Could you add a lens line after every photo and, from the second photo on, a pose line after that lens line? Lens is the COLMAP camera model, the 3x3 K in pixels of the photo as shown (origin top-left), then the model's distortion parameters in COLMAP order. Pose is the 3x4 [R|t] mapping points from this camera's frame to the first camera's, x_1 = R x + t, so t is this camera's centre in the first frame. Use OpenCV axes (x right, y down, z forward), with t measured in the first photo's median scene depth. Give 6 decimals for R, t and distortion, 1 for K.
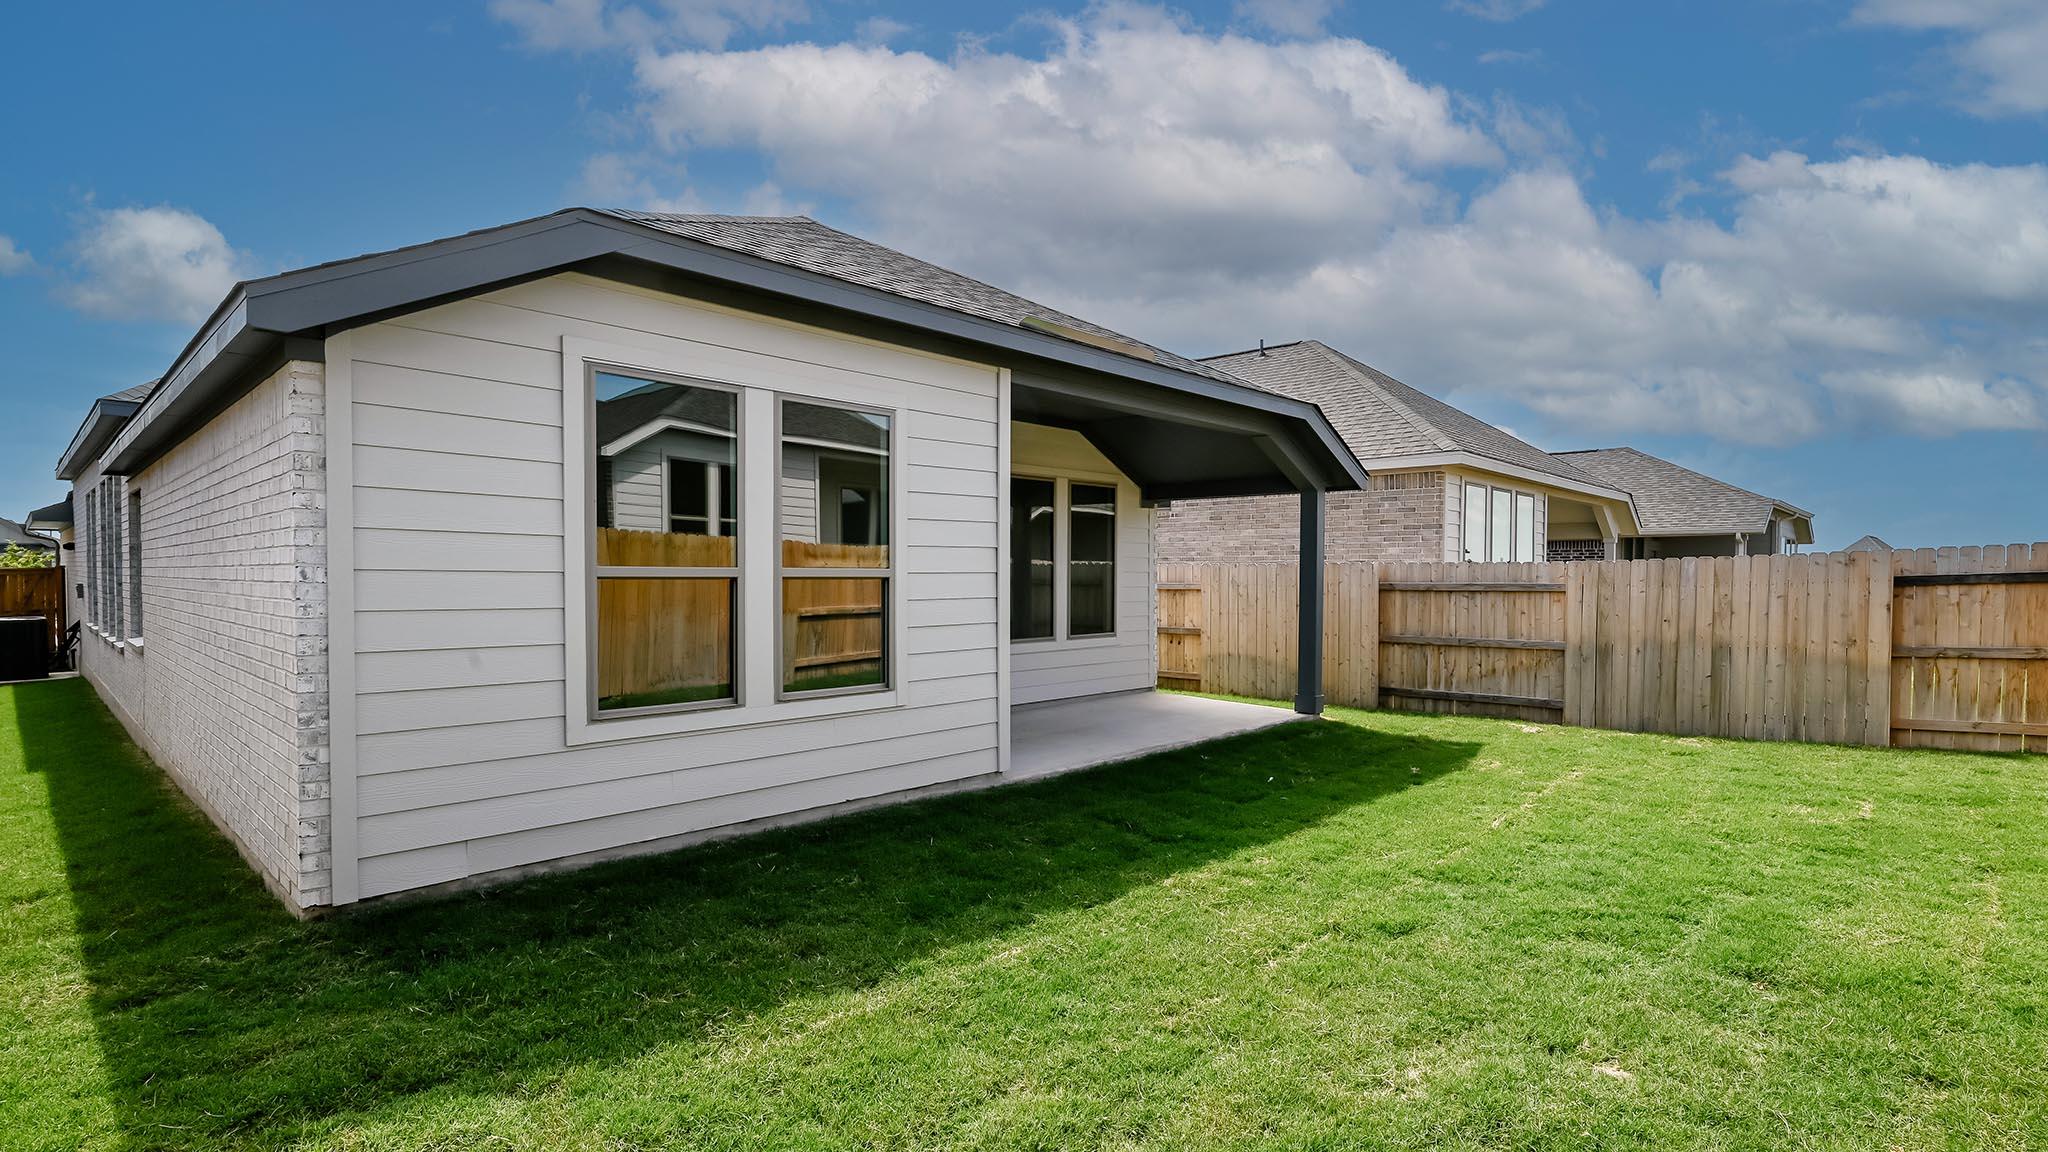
lens RADIAL K [[967.9, 0, 1026.5], [0, 967.9, 585.9], [0, 0, 1]] dist [0.002946, 0.000127]
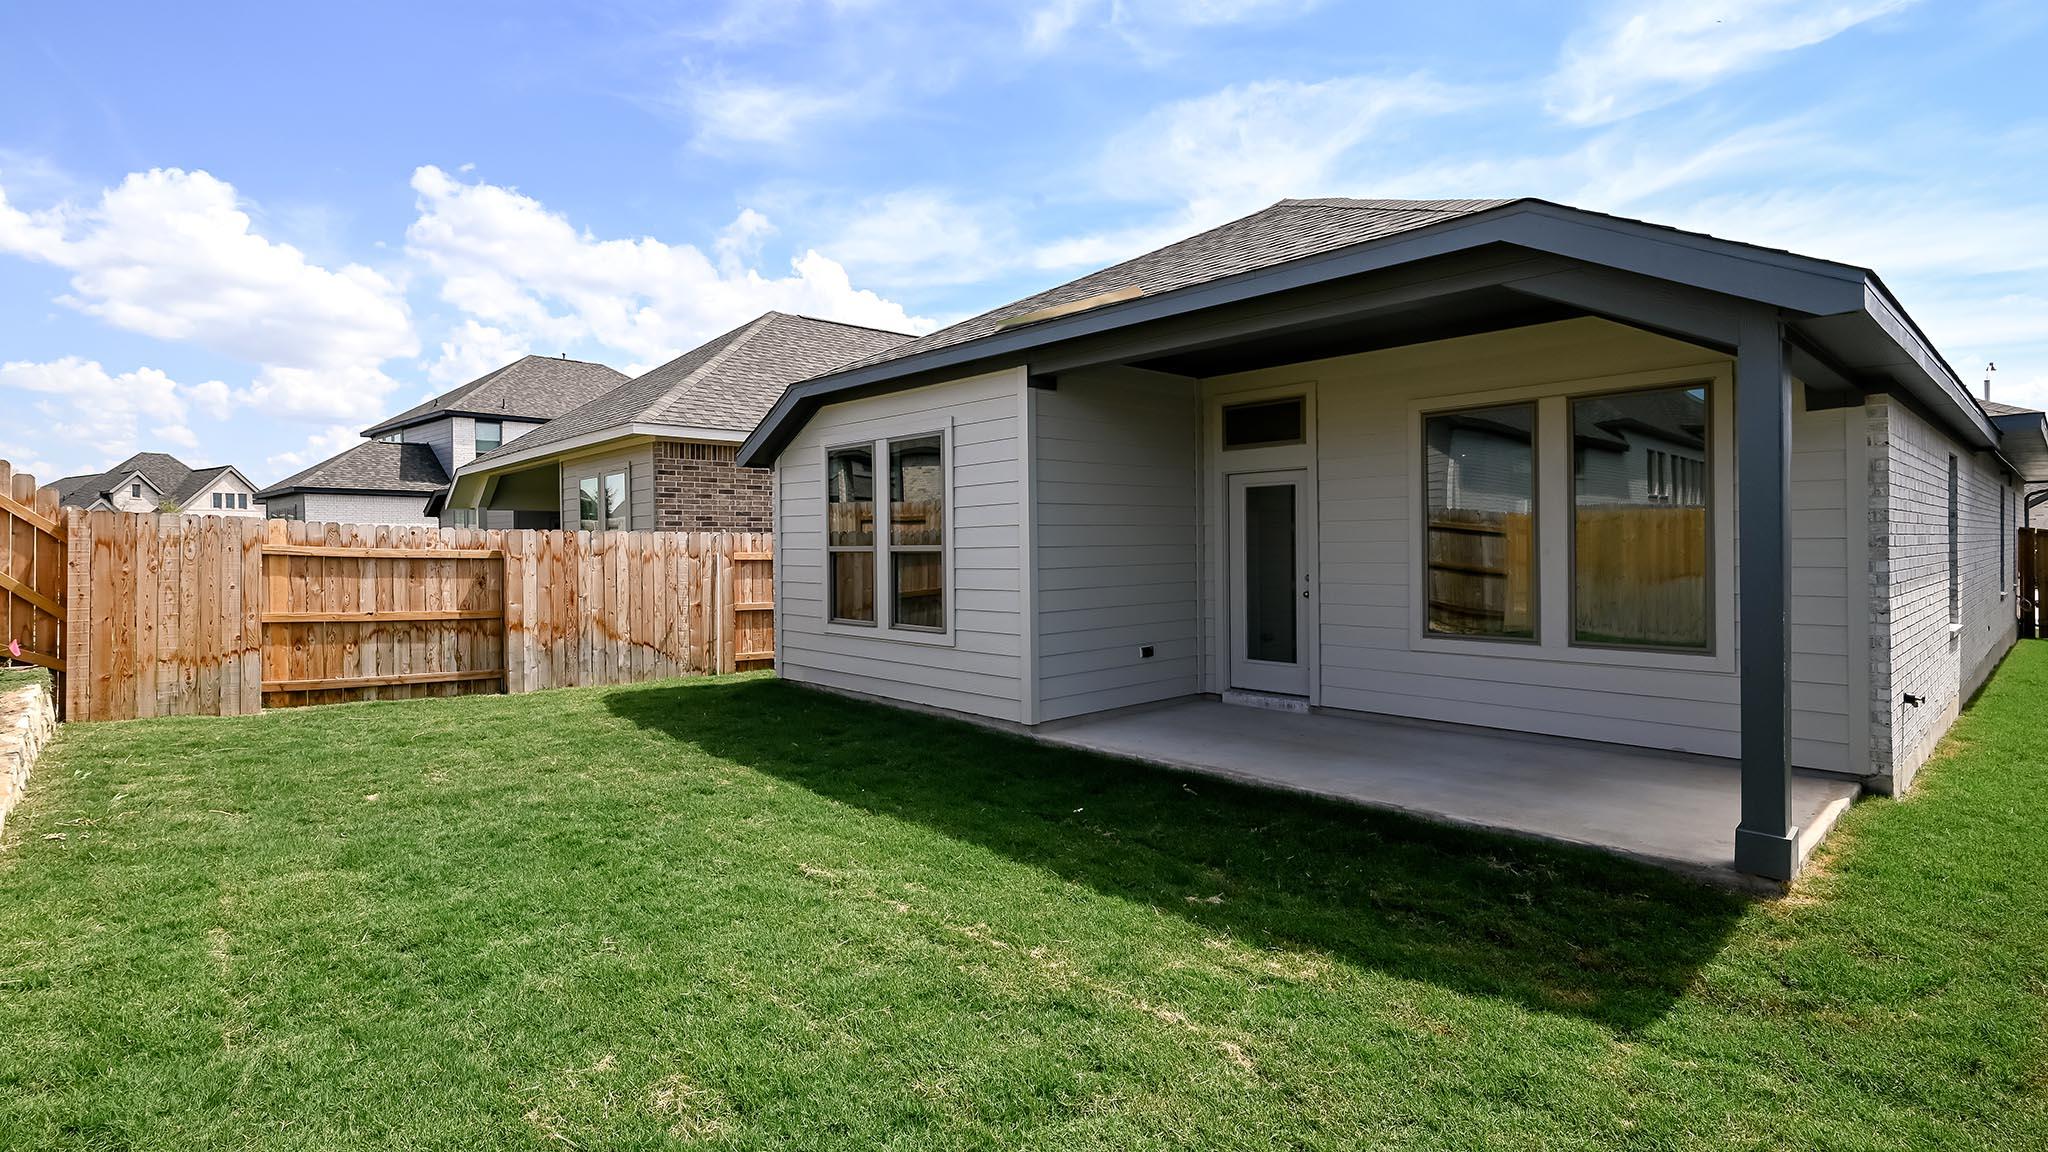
lens RADIAL K [[967.9, 0, 1023.8], [0, 967.9, 561.9], [0, 0, 1]] dist [0.002946, 0.000127]
pose [[-0.077898, 0.002096, -0.996959, 1.425623], [-0.006760, 0.999974, 0.002631, 0.002398], [0.996938, 0.006945, -0.077881, 1.420149]]
